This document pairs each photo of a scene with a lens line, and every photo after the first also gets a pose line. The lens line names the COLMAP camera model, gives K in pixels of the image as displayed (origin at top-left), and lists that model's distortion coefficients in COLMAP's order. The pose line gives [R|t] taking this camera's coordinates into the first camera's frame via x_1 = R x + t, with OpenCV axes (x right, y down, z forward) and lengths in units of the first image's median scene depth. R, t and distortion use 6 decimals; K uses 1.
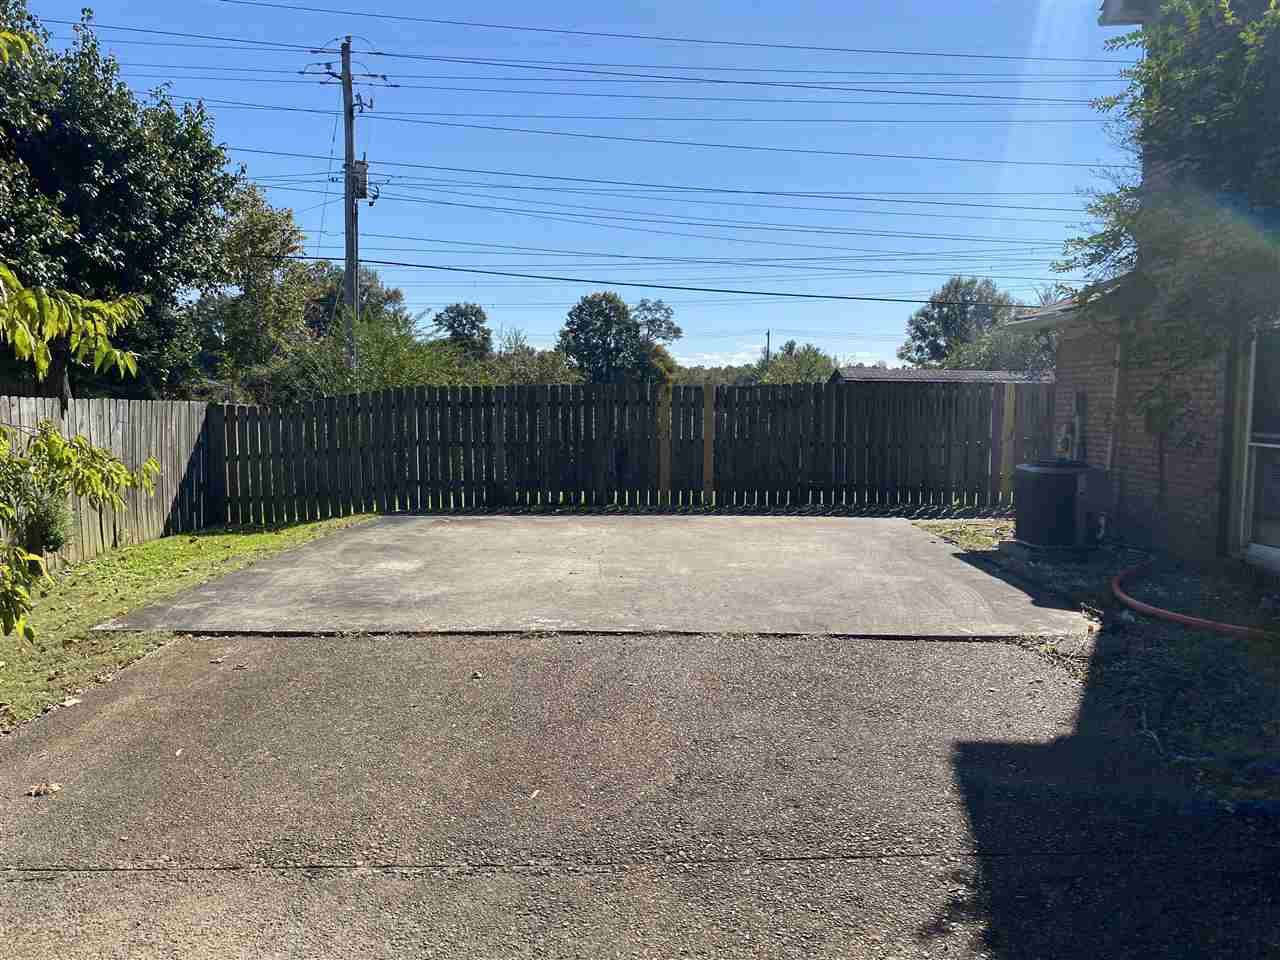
lens RADIAL K [[972.5, 0, 641.4], [0, 972.5, 461.2], [0, 0, 1]] dist [0.018803, -0.018192]
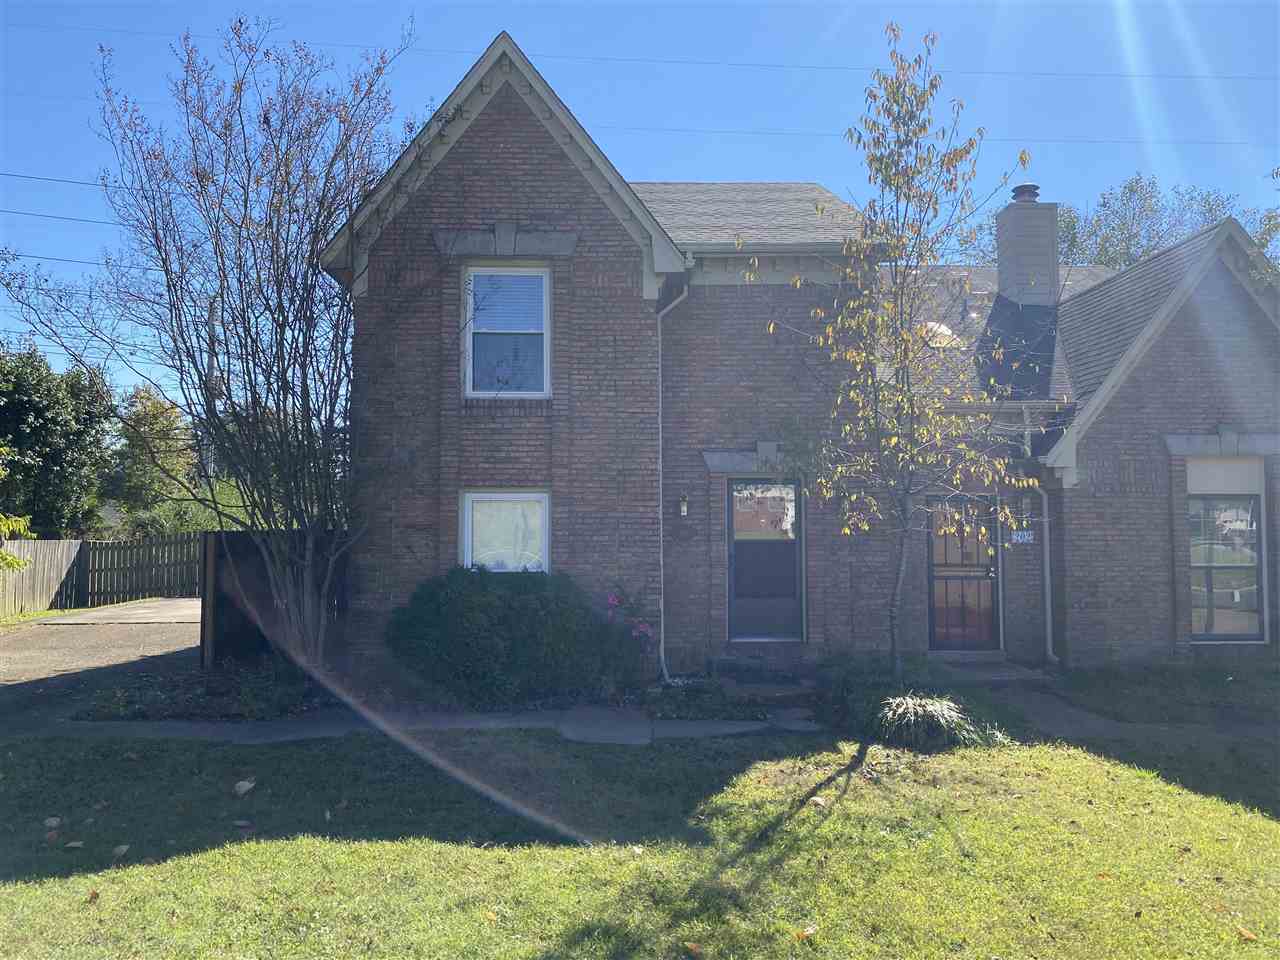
lens RADIAL K [[972.5, 0, 641.4], [0, 972.5, 461.2], [0, 0, 1]] dist [0.018803, -0.018192]
pose [[0.998452, 0.007602, 0.055103, 0.510448], [-0.000052, 0.990743, -0.135751, 0.042075], [-0.055625, 0.135538, 0.989209, -0.908439]]
